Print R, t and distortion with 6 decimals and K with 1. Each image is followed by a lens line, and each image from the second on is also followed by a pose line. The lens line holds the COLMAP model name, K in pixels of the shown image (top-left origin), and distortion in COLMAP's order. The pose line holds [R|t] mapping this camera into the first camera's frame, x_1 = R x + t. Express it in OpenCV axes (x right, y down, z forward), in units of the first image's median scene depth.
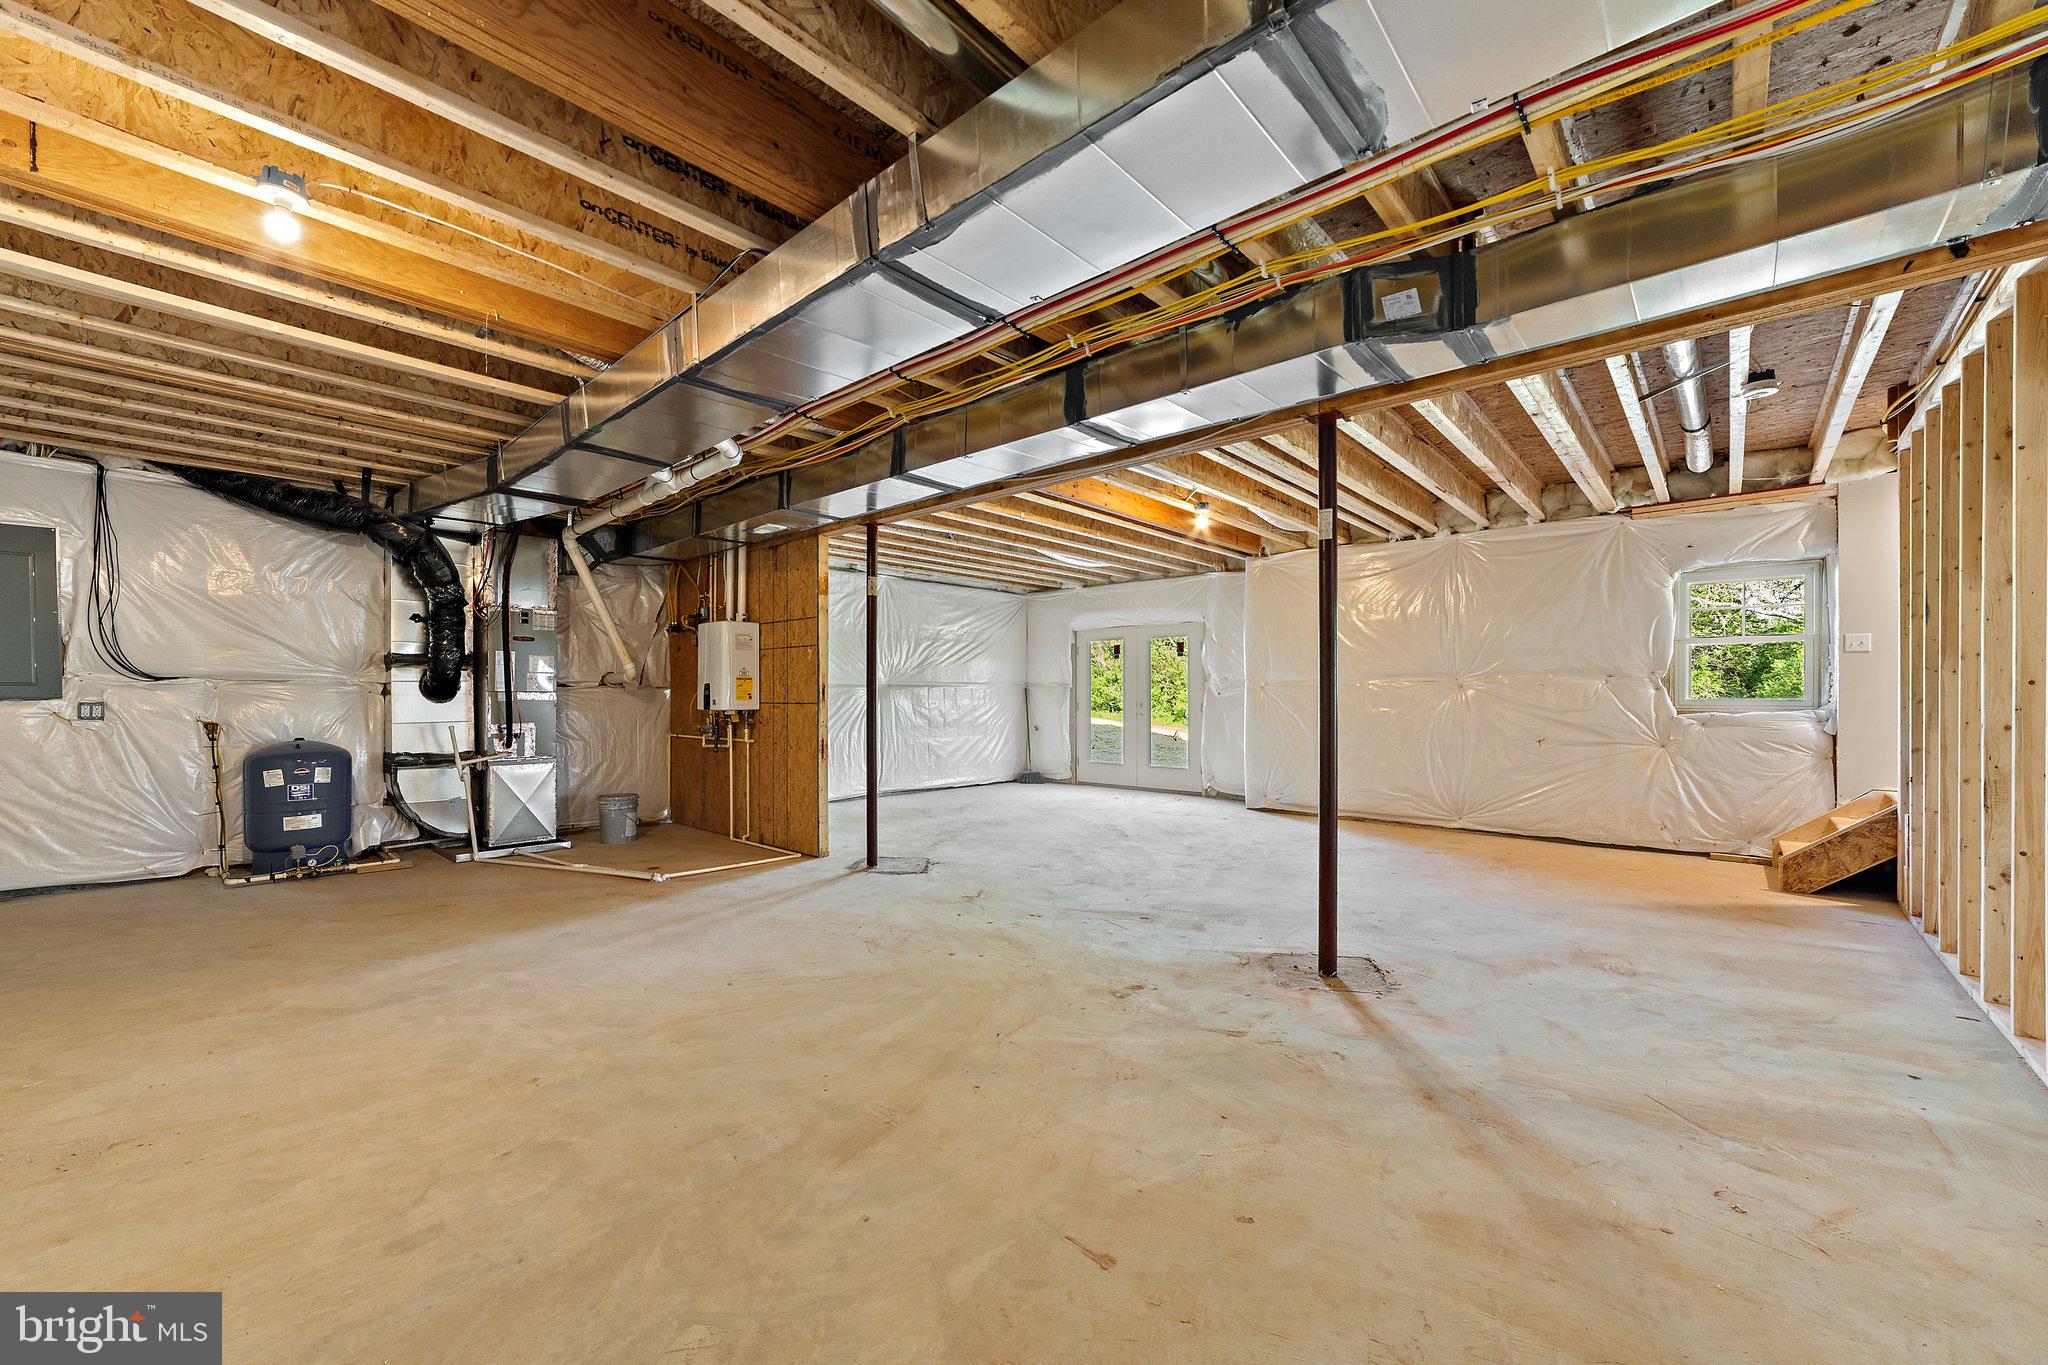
lens RADIAL K [[818.8, 0, 1027.0], [0, 818.8, 707.6], [0, 0, 1]] dist [0.000007, 0.000817]
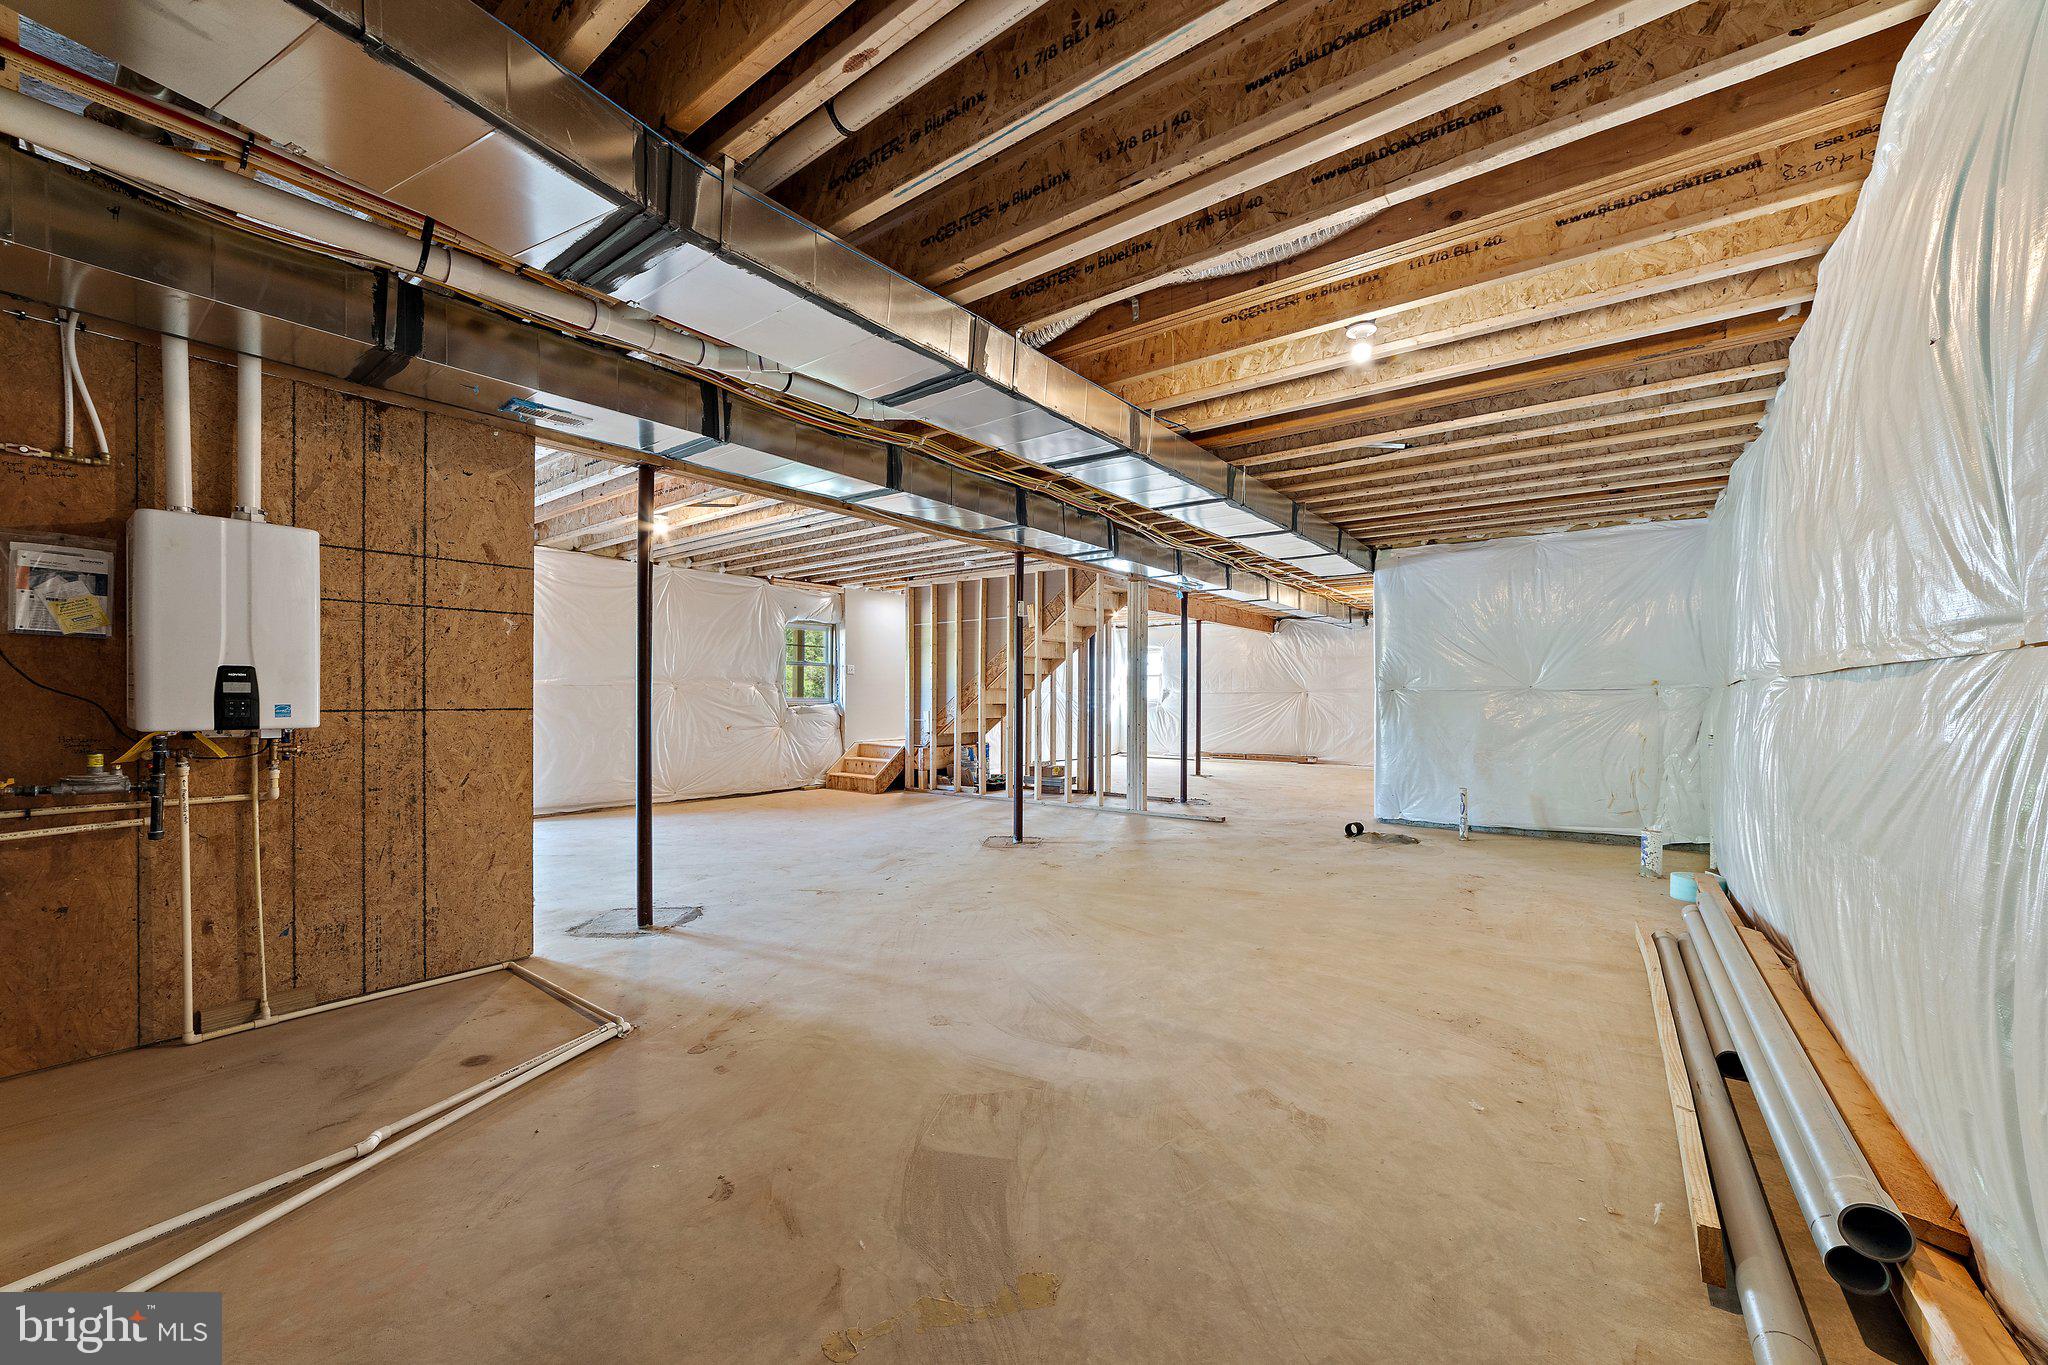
lens RADIAL K [[800.9, 0, 1015.5], [0, 800.9, 673.3], [0, 0, 1]] dist [-0.011282, 0.000367]
pose [[-0.097562, 0.027121, 0.994860, -1.558861], [0.007145, 0.999622, -0.026550, -0.021541], [-0.995204, 0.004518, -0.097719, 1.207796]]
